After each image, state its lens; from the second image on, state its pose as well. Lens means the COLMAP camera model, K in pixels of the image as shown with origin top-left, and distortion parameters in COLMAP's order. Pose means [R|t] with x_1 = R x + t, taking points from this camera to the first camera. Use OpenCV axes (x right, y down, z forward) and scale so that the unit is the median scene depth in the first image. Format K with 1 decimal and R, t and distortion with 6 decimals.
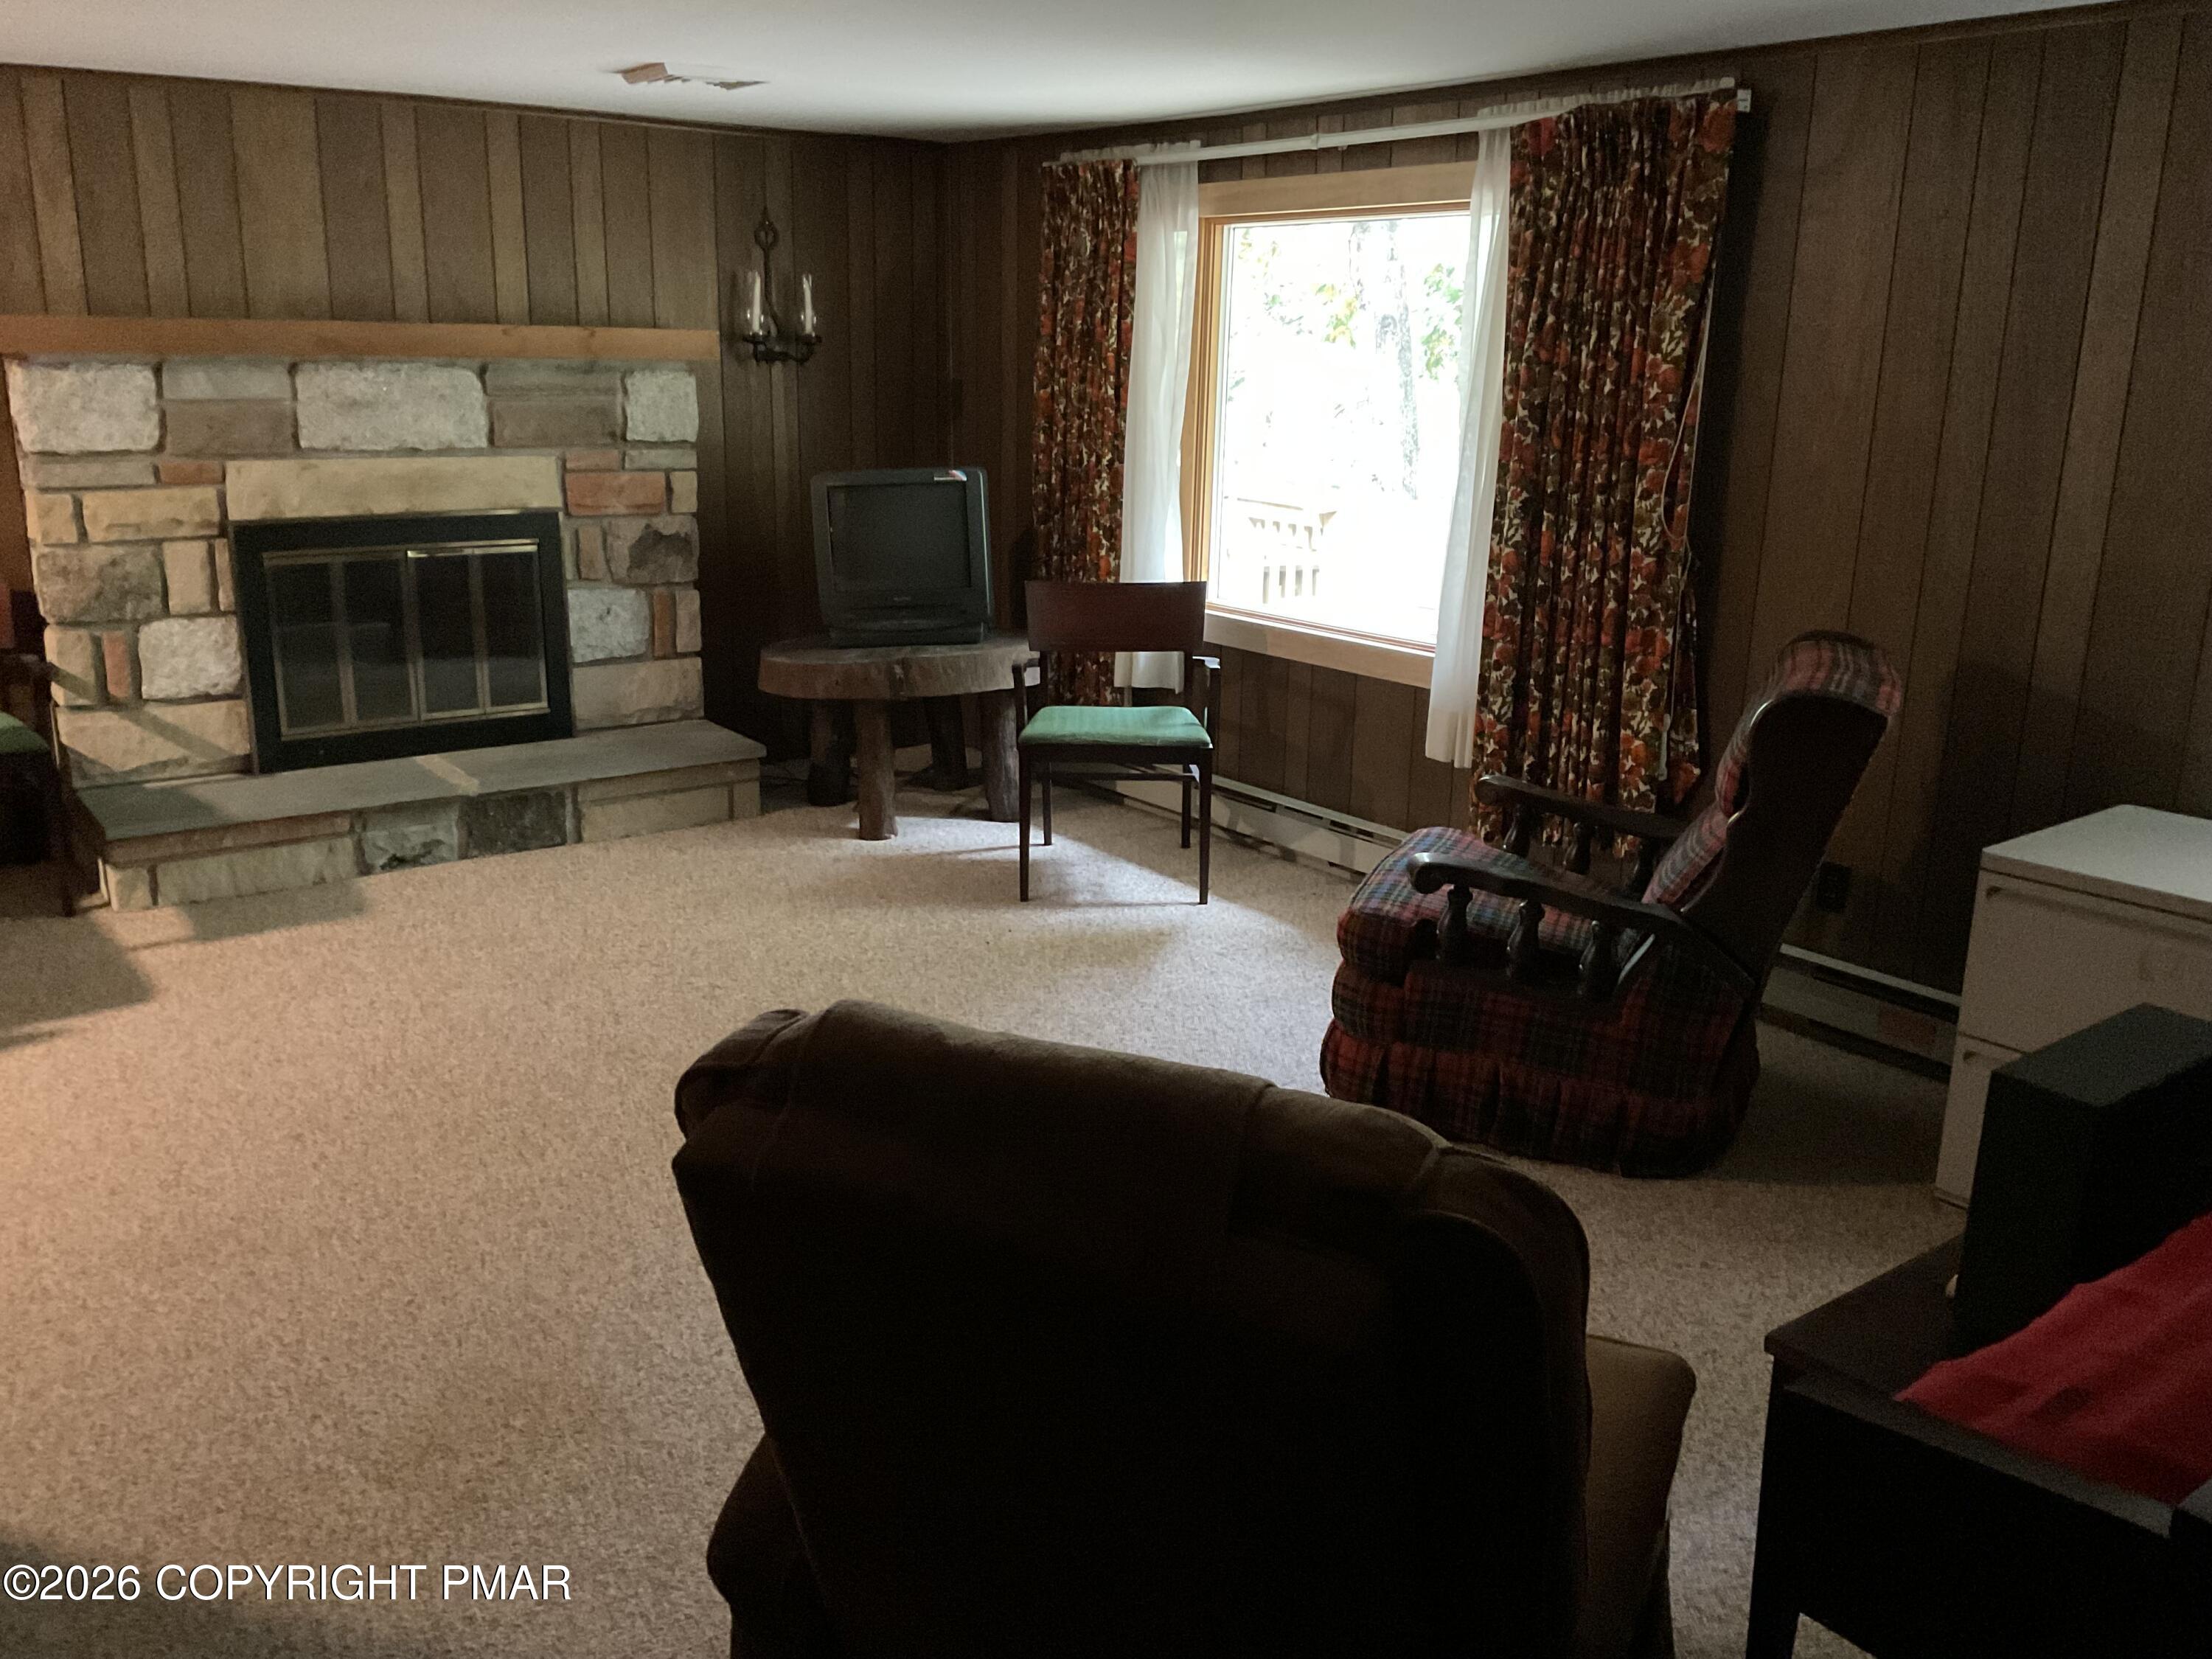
lens RADIAL K [[1825.2, 0, 1105.5], [0, 1825.2, 843.9], [0, 0, 1]] dist [0.078424, -0.161115]
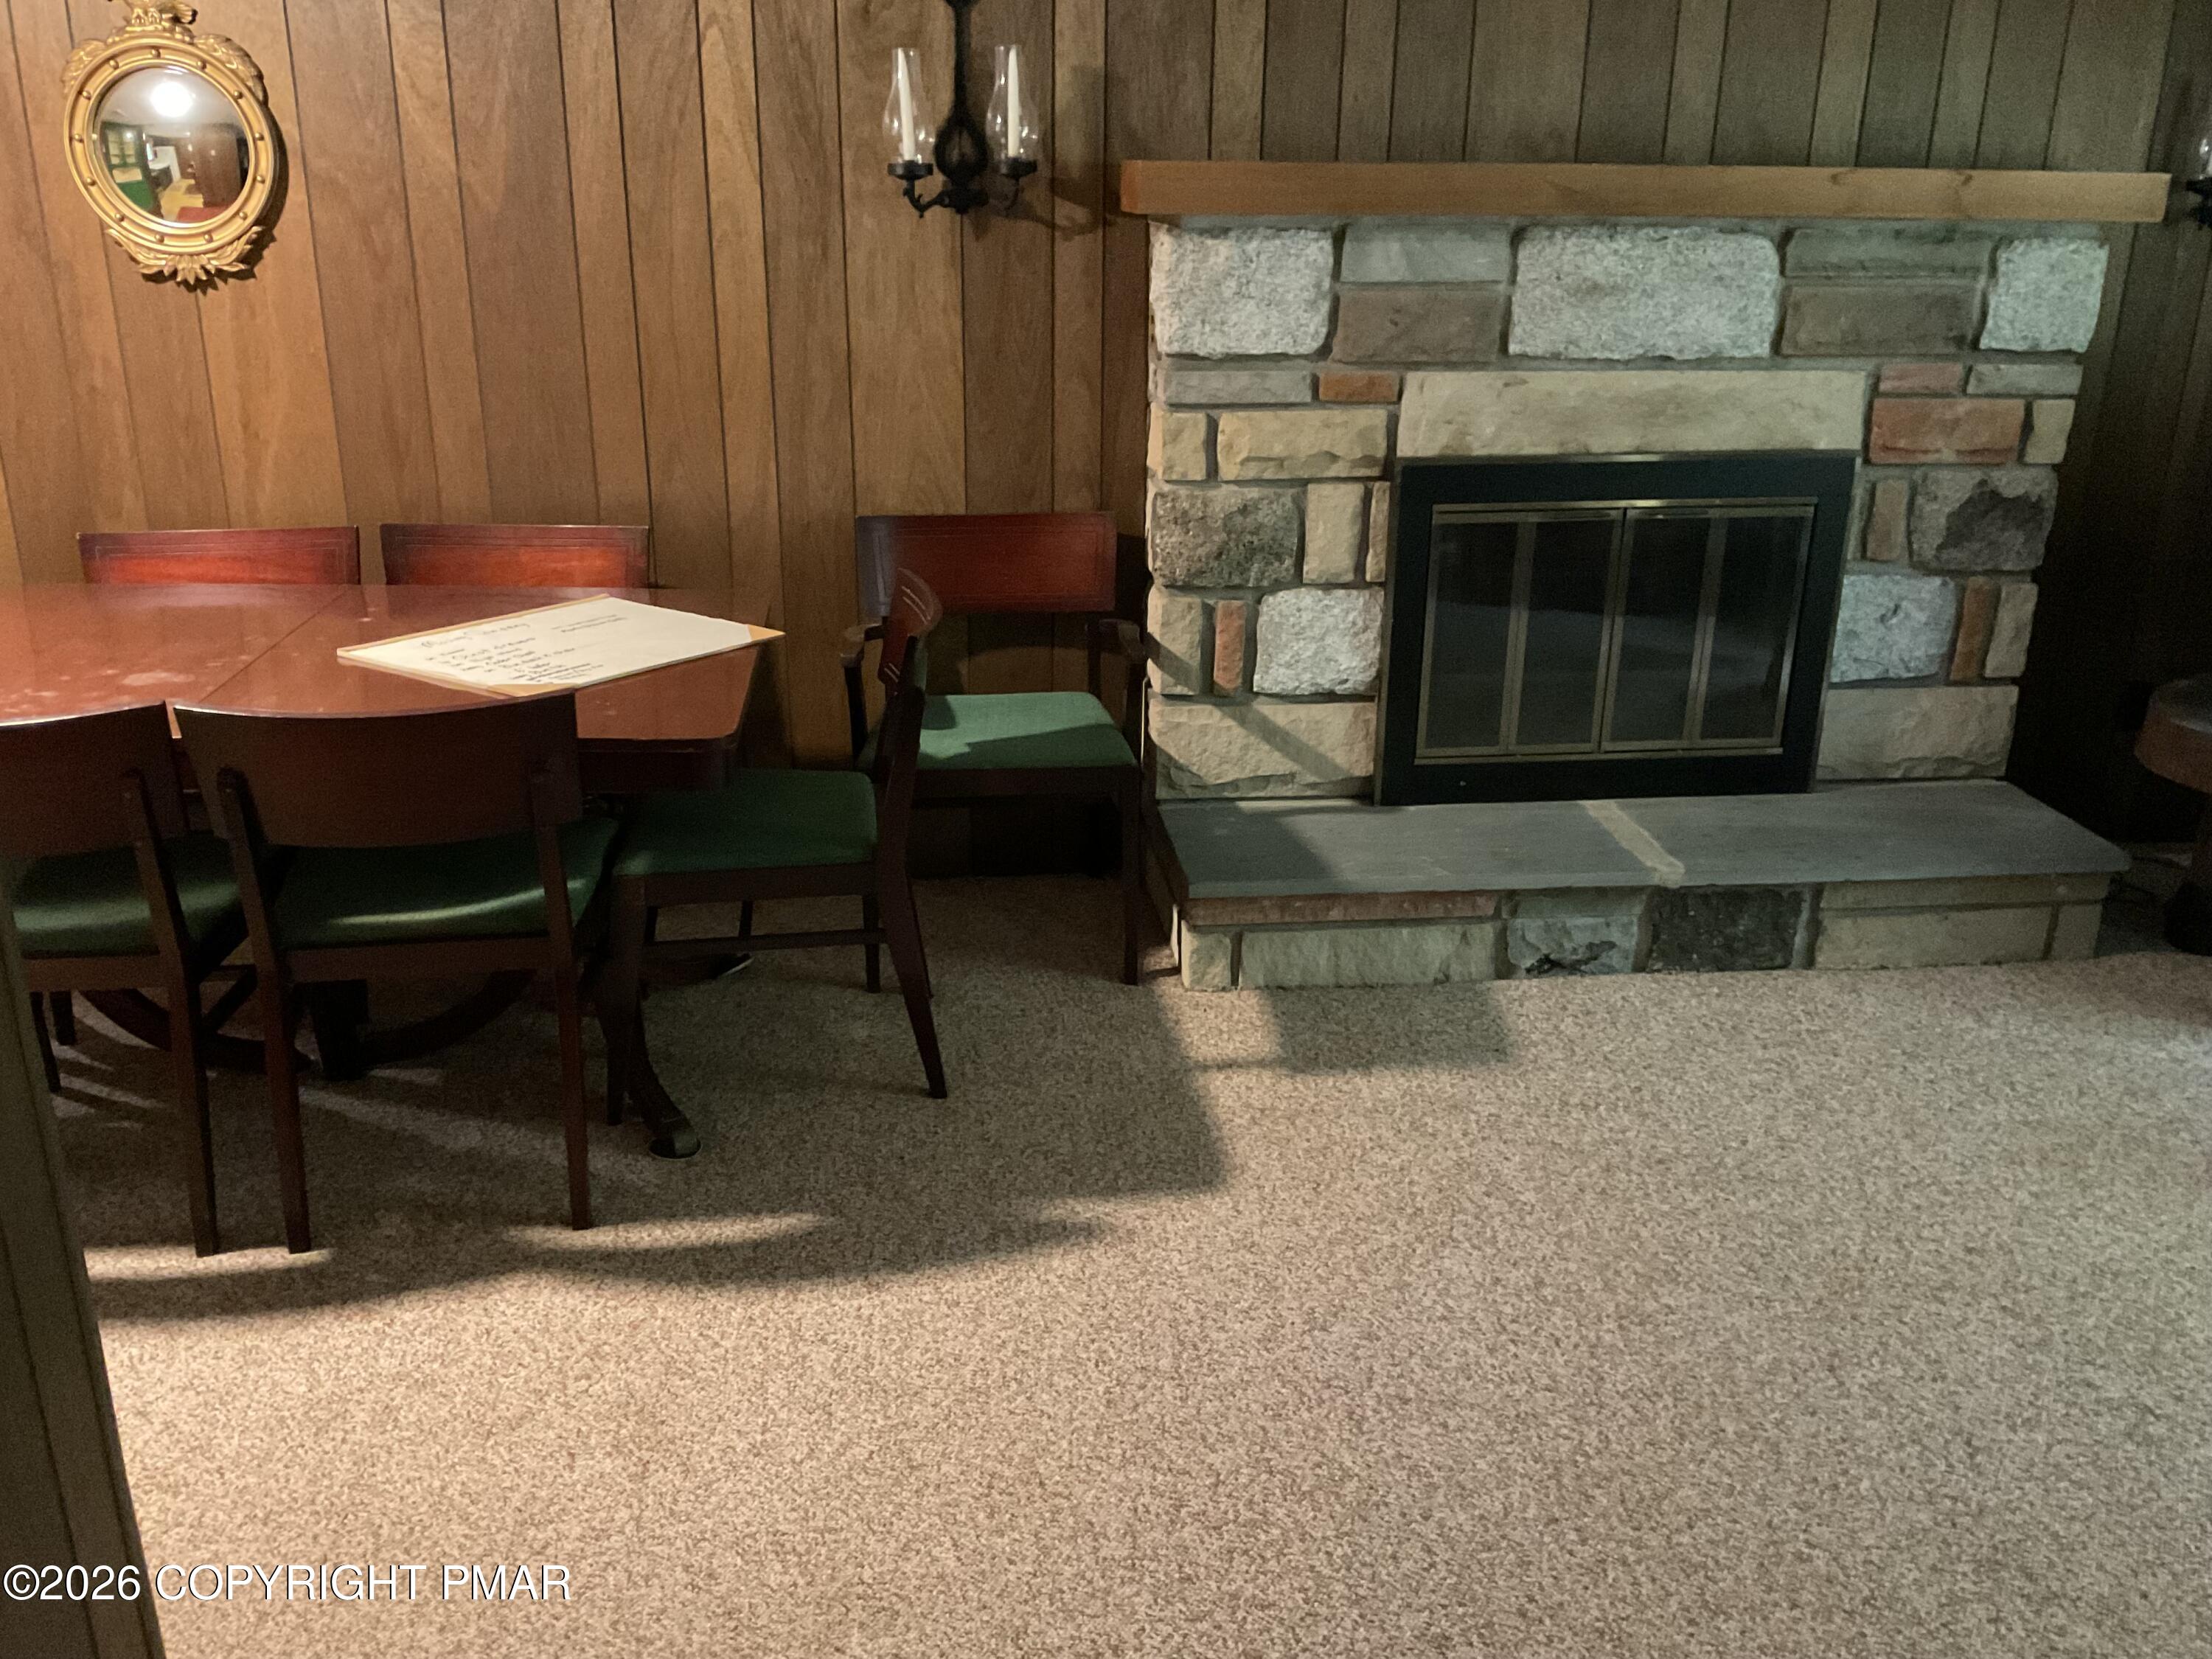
lens RADIAL K [[1825.2, 0, 1080.1], [0, 1825.2, 833.2], [0, 0, 1]] dist [0.078424, -0.161115]
pose [[0.852372, 0.163189, -0.496822, -0.197727], [-0.129296, 0.986331, 0.102149, -0.085550], [0.506700, -0.022832, 0.861820, 0.313253]]
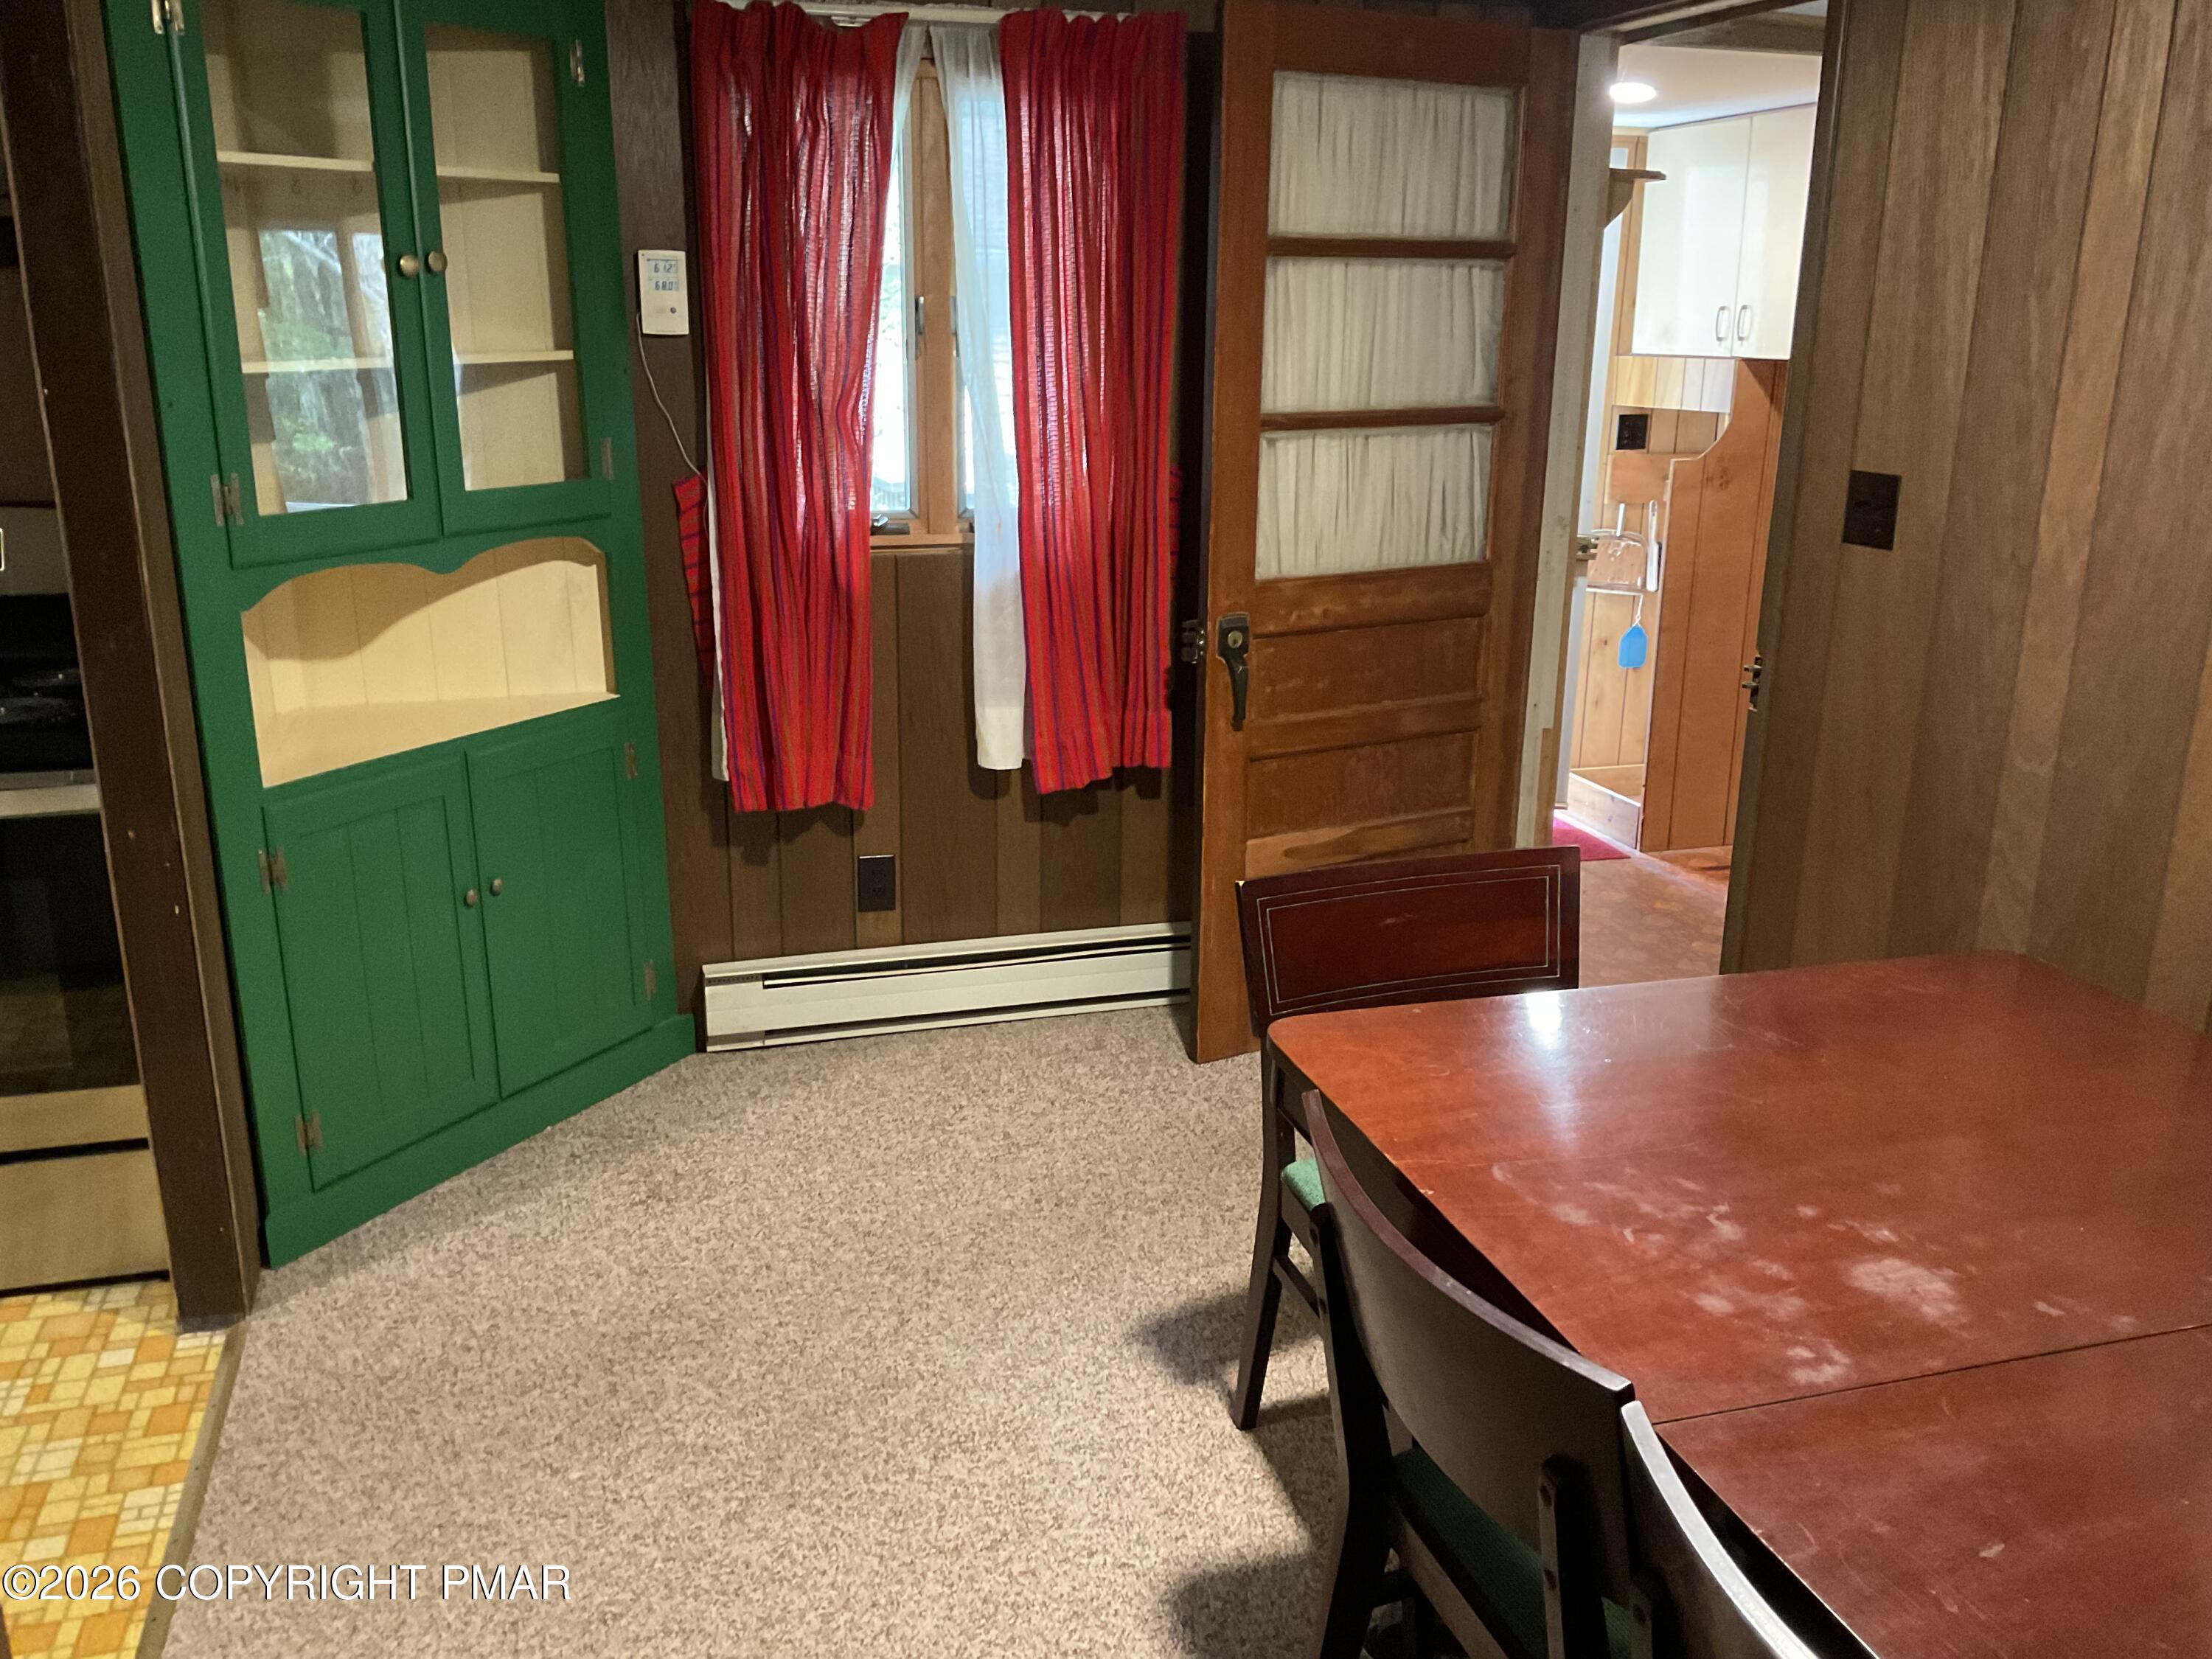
lens RADIAL K [[1825.2, 0, 1098.7], [0, 1825.2, 825.3], [0, 0, 1]] dist [0.078424, -0.161115]
pose [[-0.350265, 0.232833, -0.907250, -0.399514], [-0.262625, 0.905344, 0.333736, -0.169690], [0.899079, 0.355163, -0.255962, 0.566004]]
